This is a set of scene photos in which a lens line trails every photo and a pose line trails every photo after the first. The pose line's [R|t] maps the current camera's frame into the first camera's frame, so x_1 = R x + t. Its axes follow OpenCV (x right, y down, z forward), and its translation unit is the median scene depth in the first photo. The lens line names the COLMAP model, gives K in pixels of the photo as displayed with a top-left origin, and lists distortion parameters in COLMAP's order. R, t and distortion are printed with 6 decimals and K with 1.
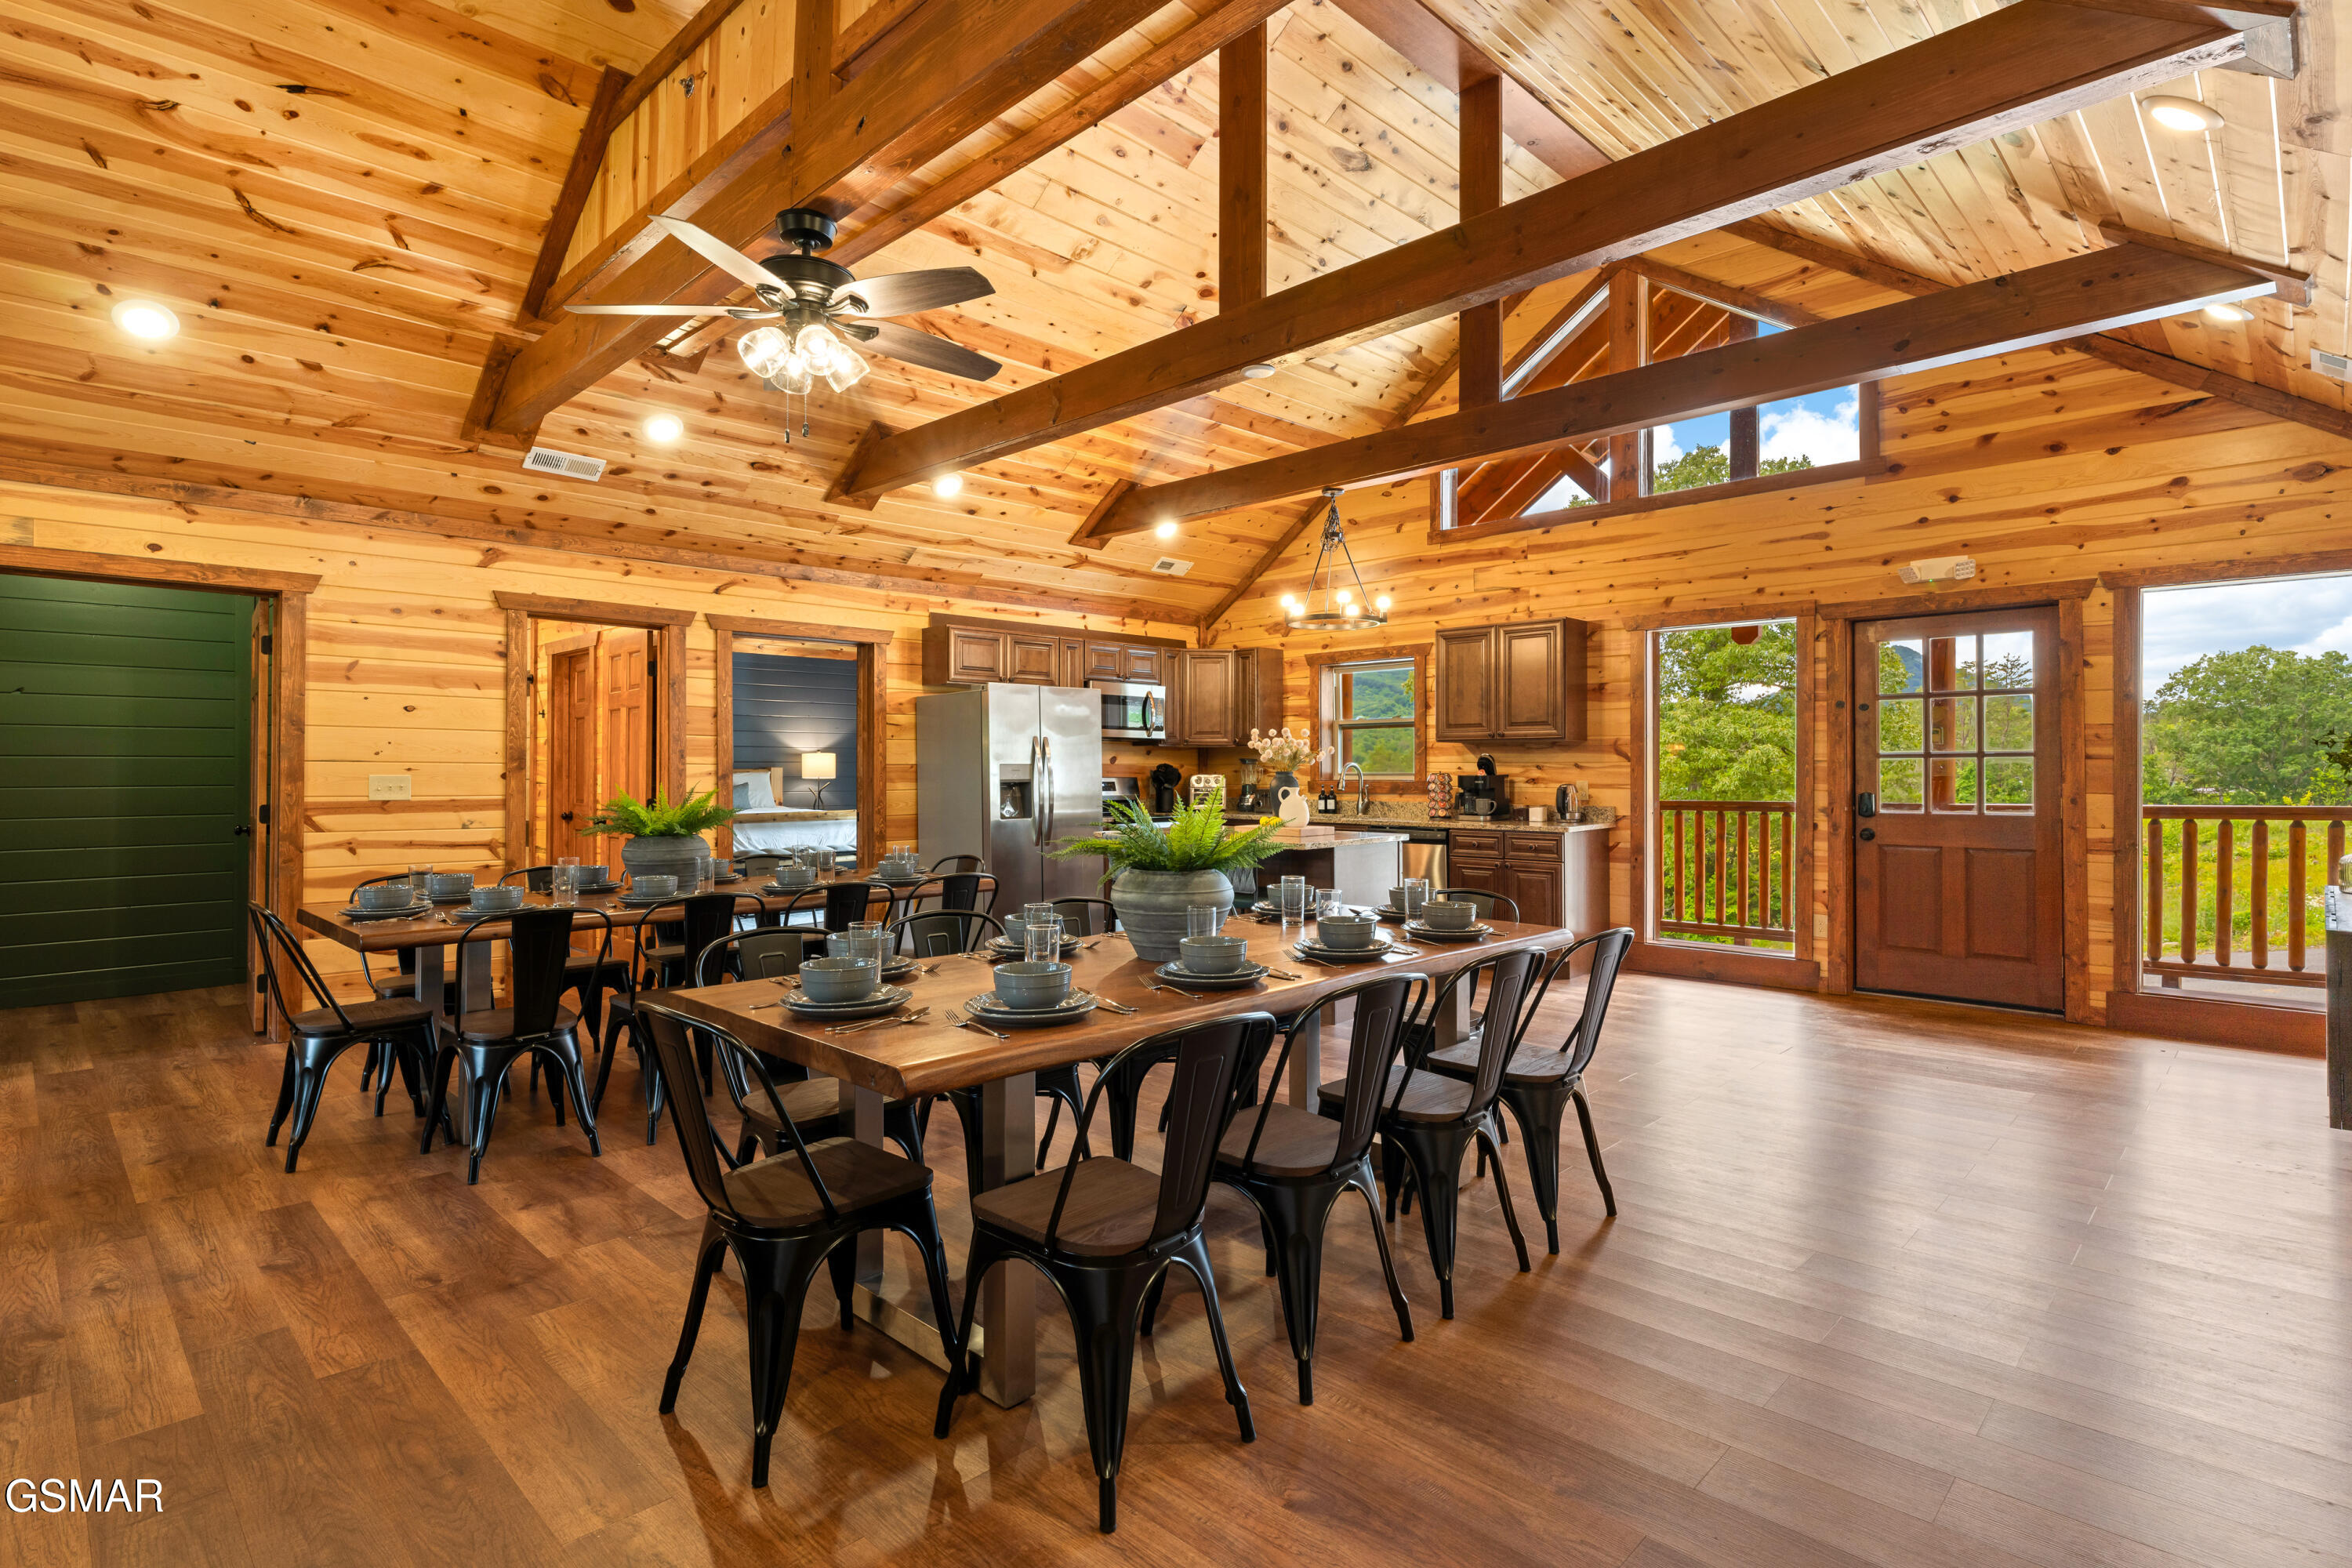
lens RADIAL K [[1167.5, 0, 1202.6], [0, 1167.5, 754.9], [0, 0, 1]] dist [0.004086, -0.000742]
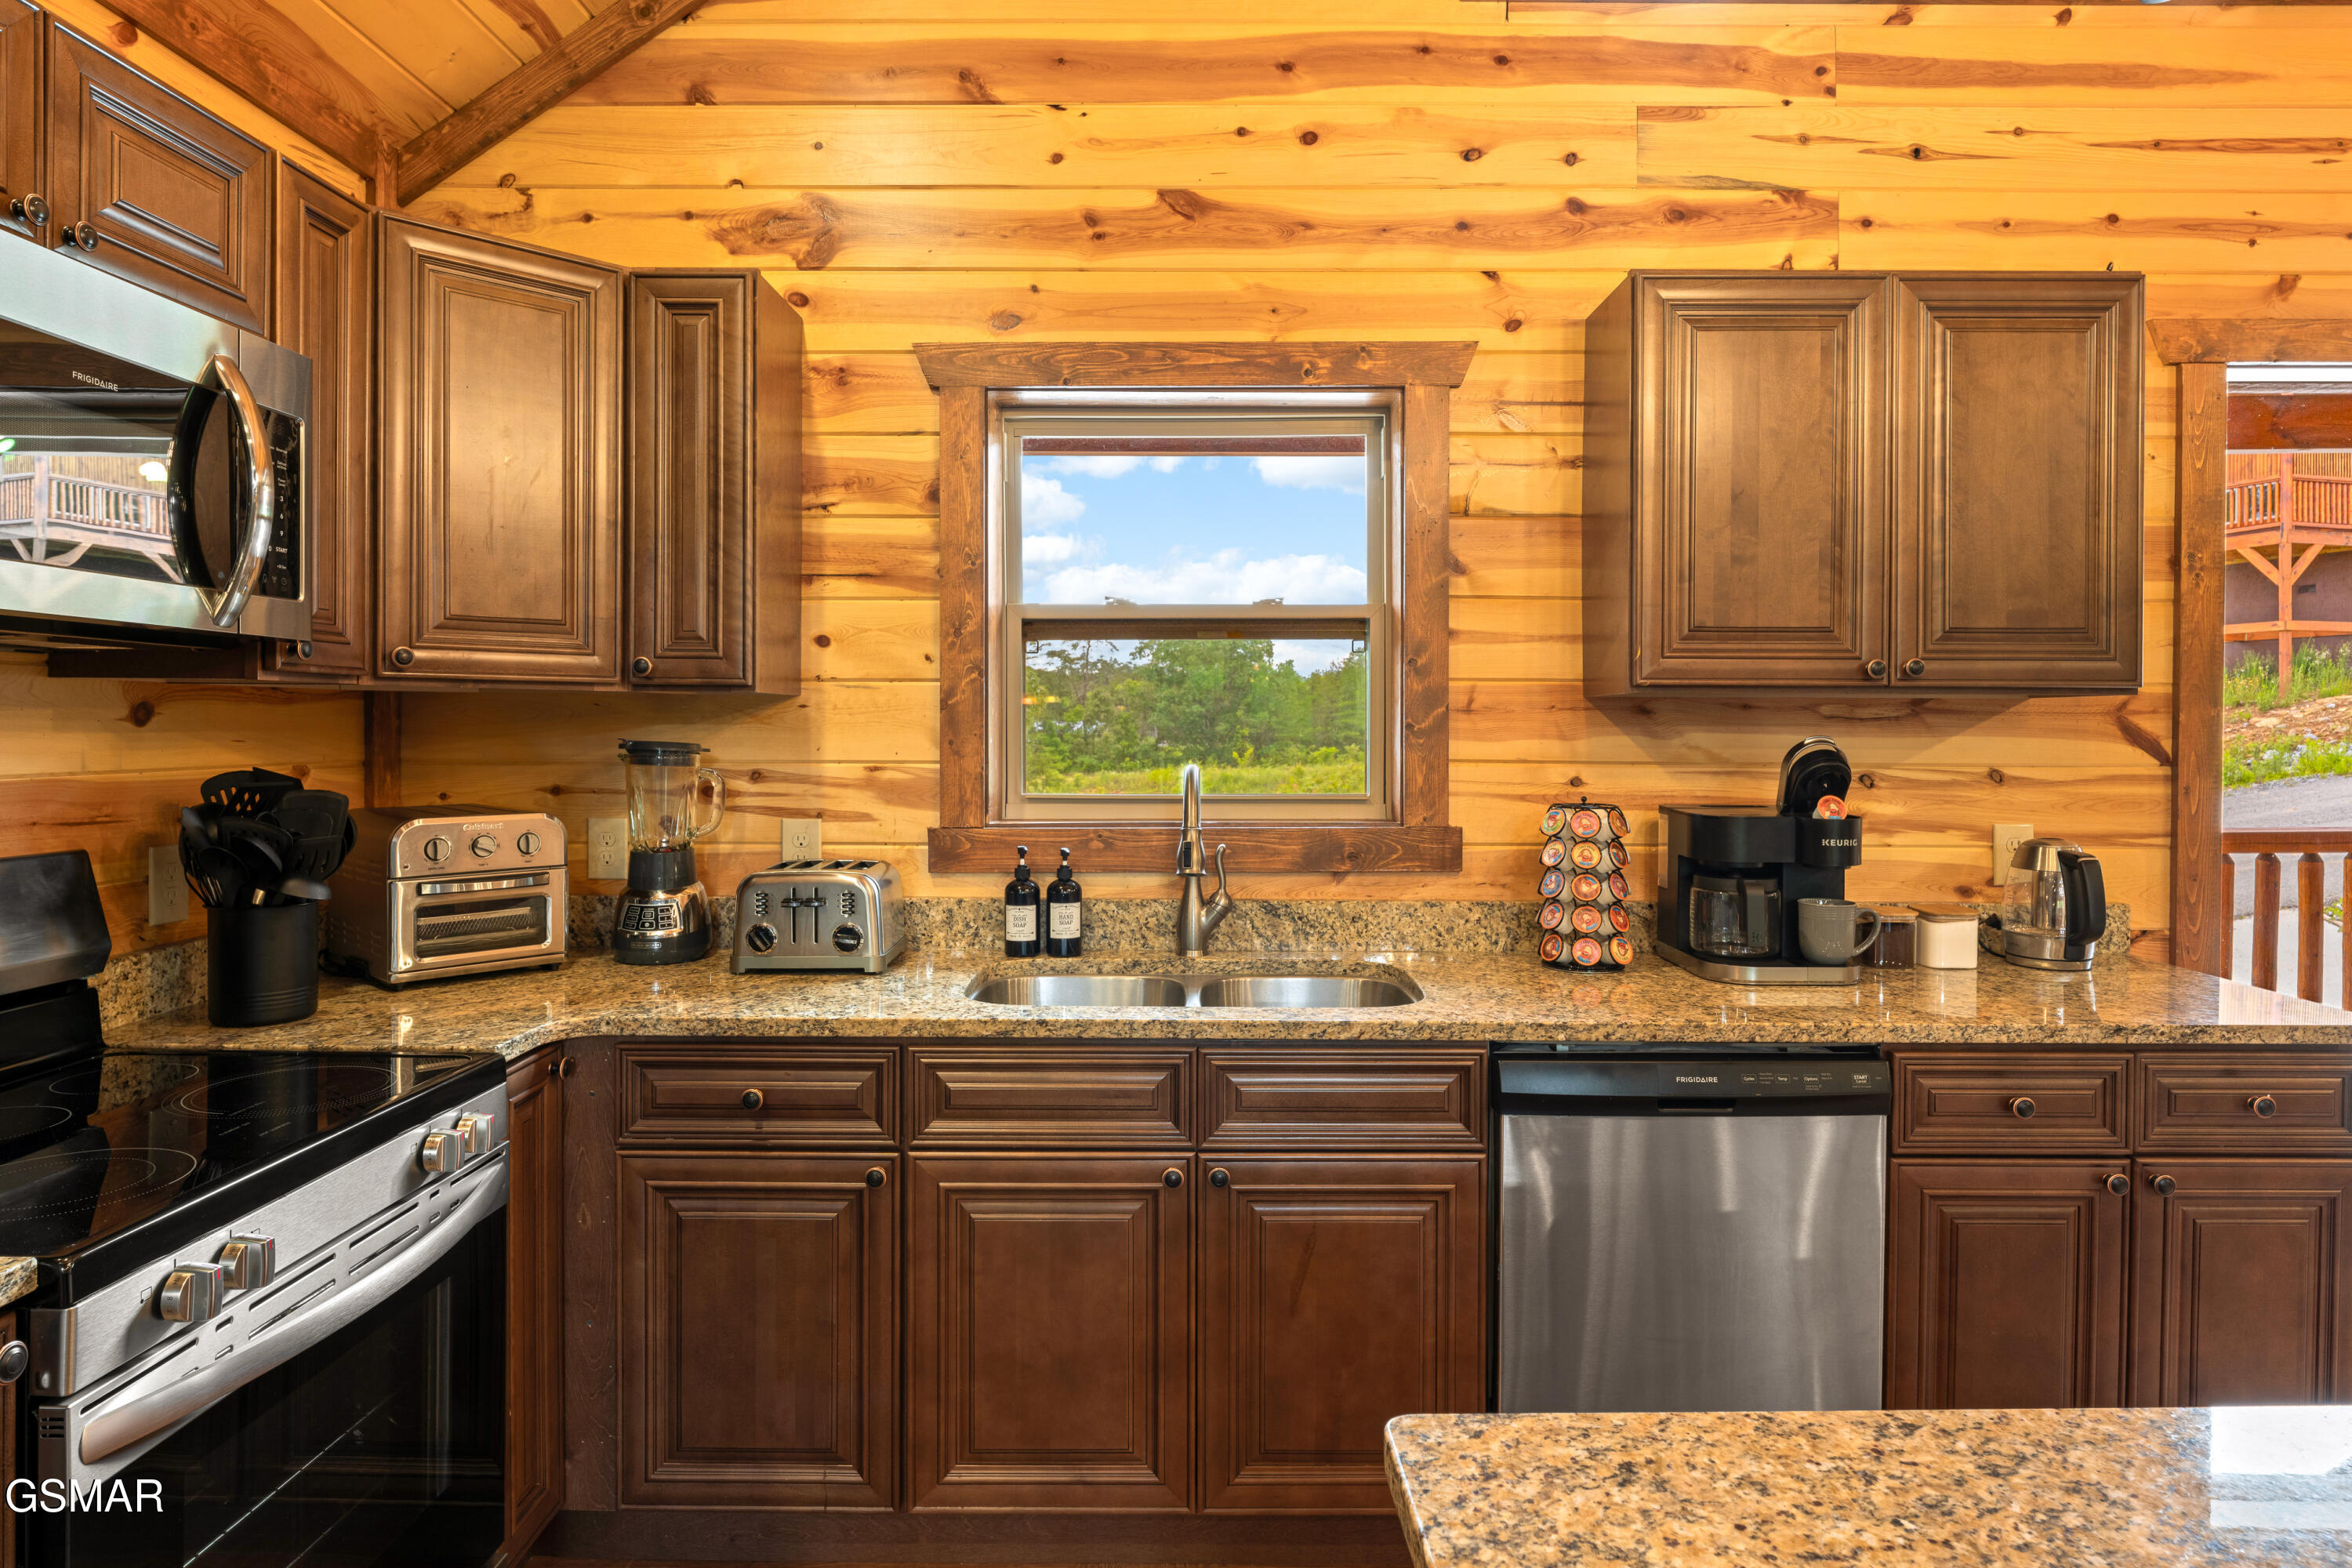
lens RADIAL K [[1388.3, 0, 1165.9], [0, 1388.3, 738.7], [0, 0, 1]] dist [0.002581, -0.003785]
pose [[0.730176, -0.004280, 0.683245, -0.108263], [-0.011042, 0.999776, 0.018063, -0.005759], [-0.683170, -0.020733, 0.729965, 0.955705]]
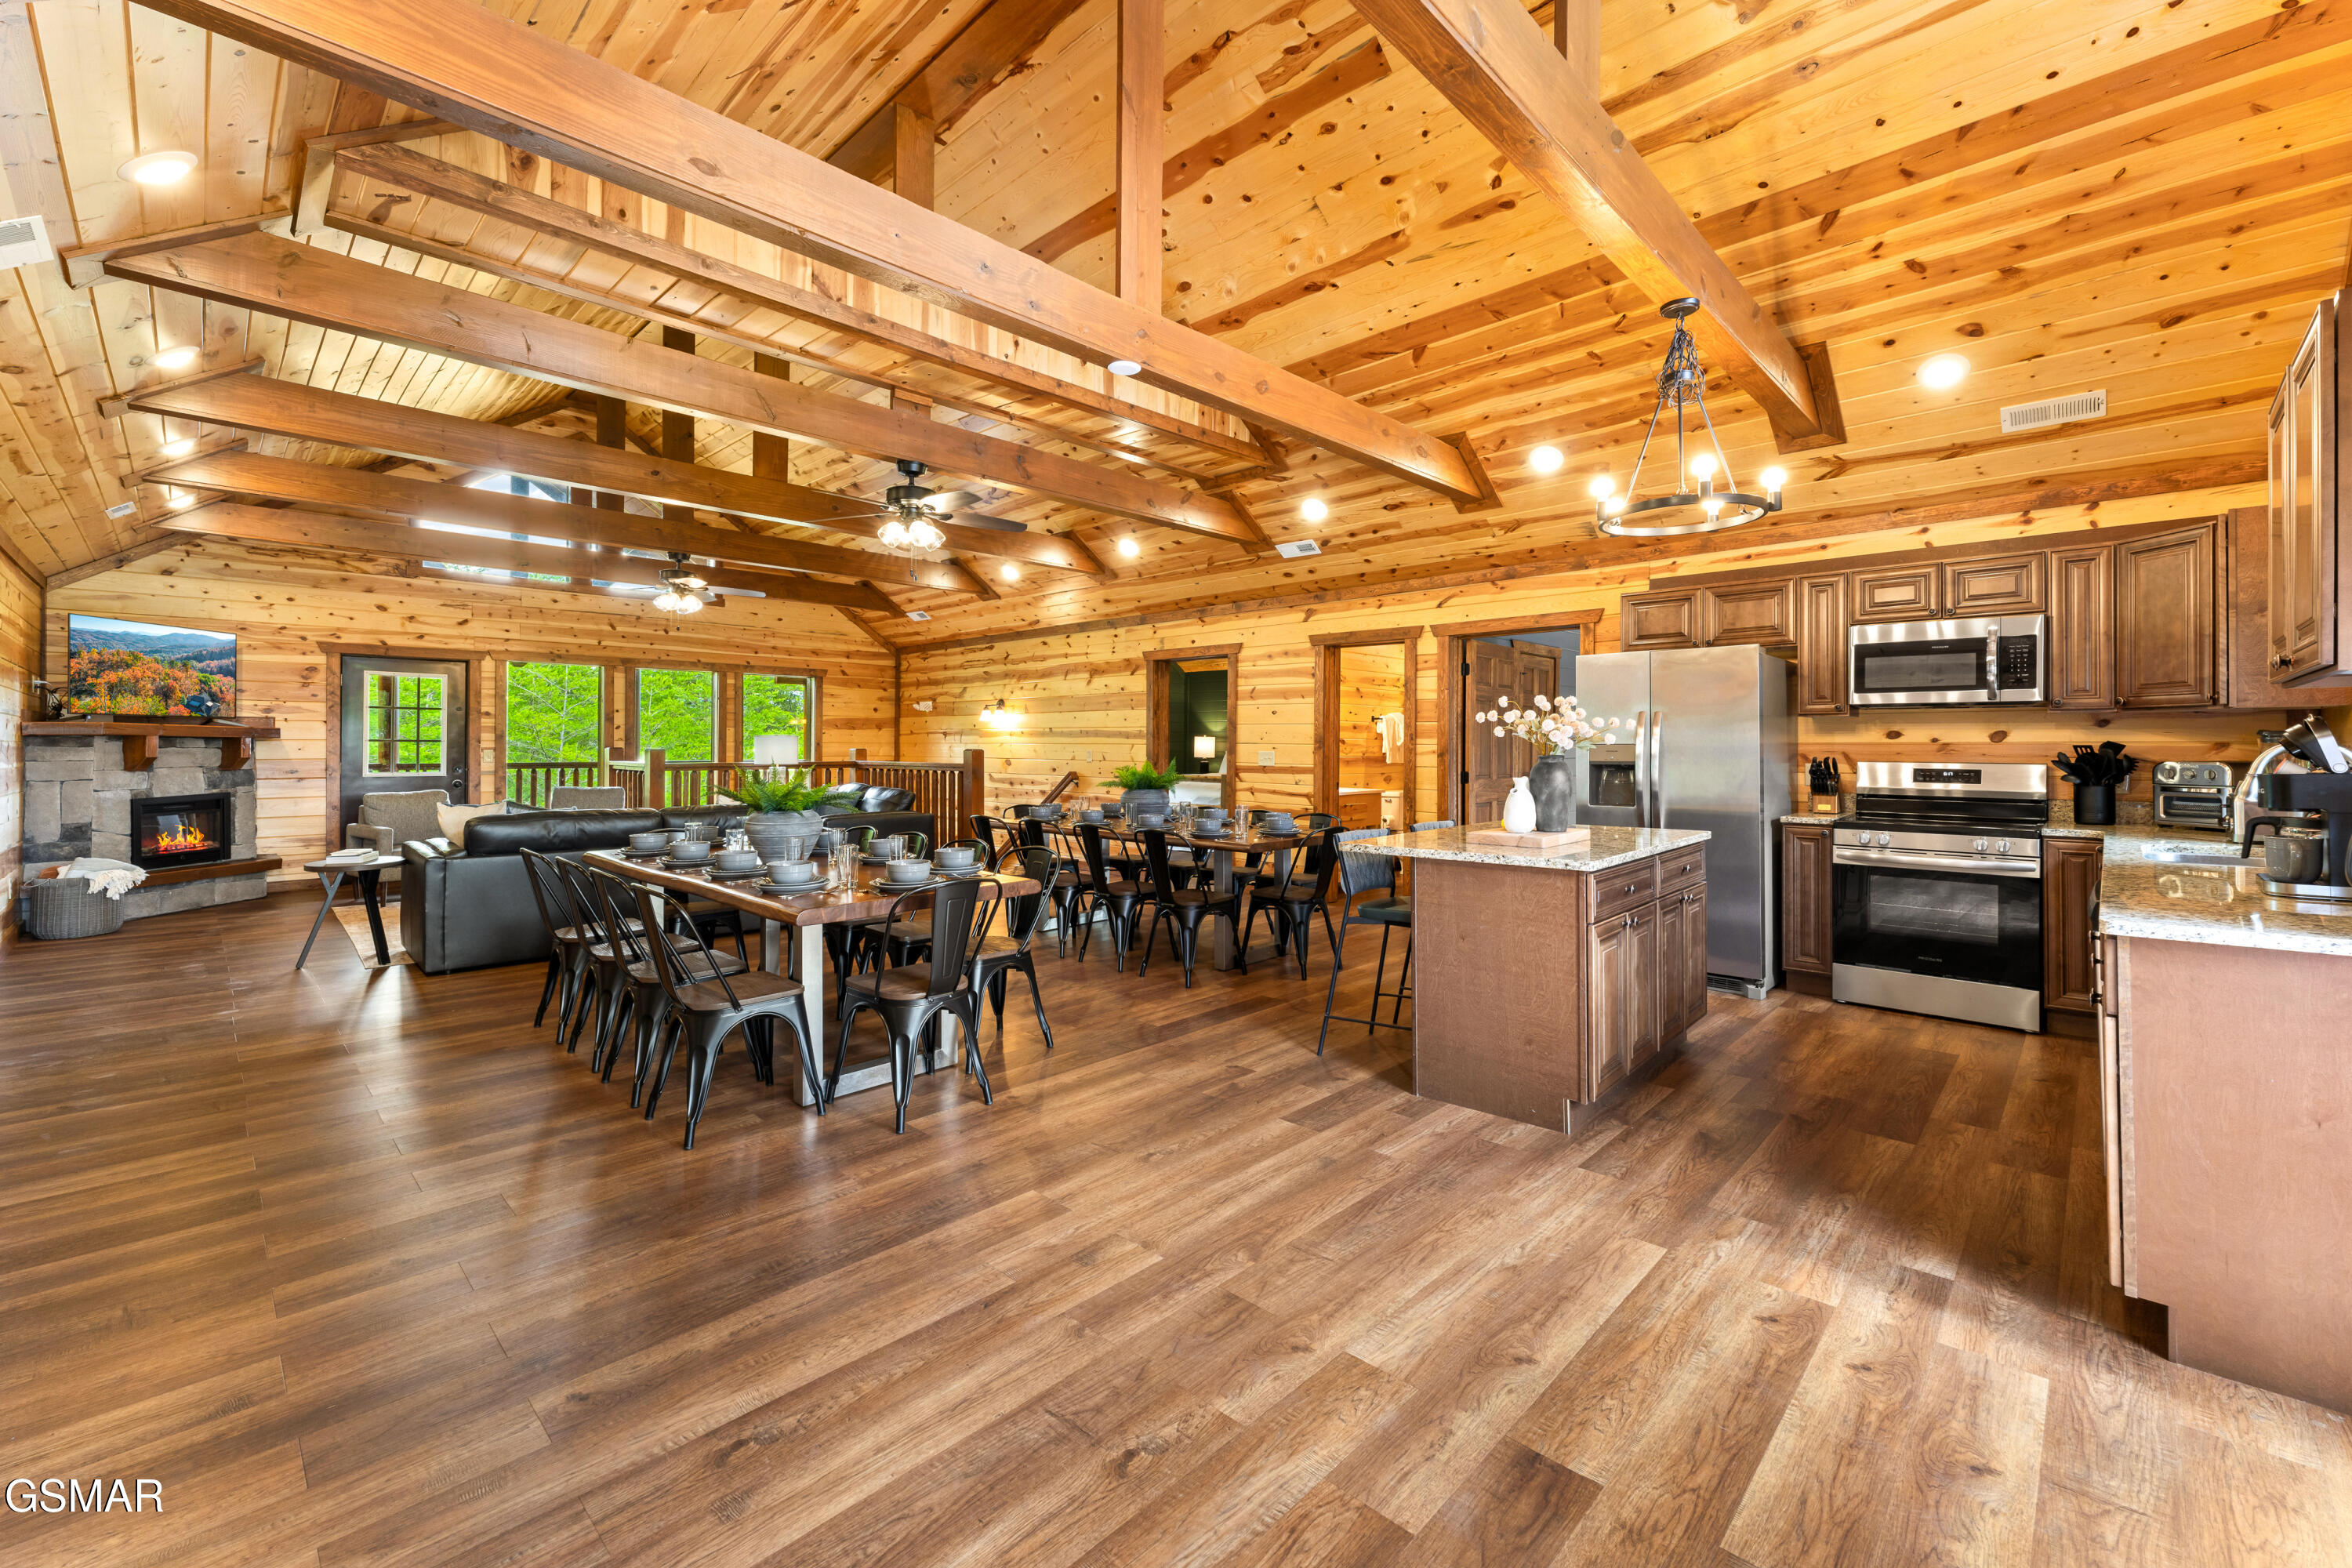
lens RADIAL K [[975.2, 0, 1164.9], [0, 975.2, 745.6], [0, 0, 1]] dist [0.003006, 0.000315]
pose [[-0.016263, -0.001611, -0.999866, 0.614422], [0.008076, 0.999966, -0.001743, 0.007724], [0.999835, -0.008104, -0.016250, 0.710916]]
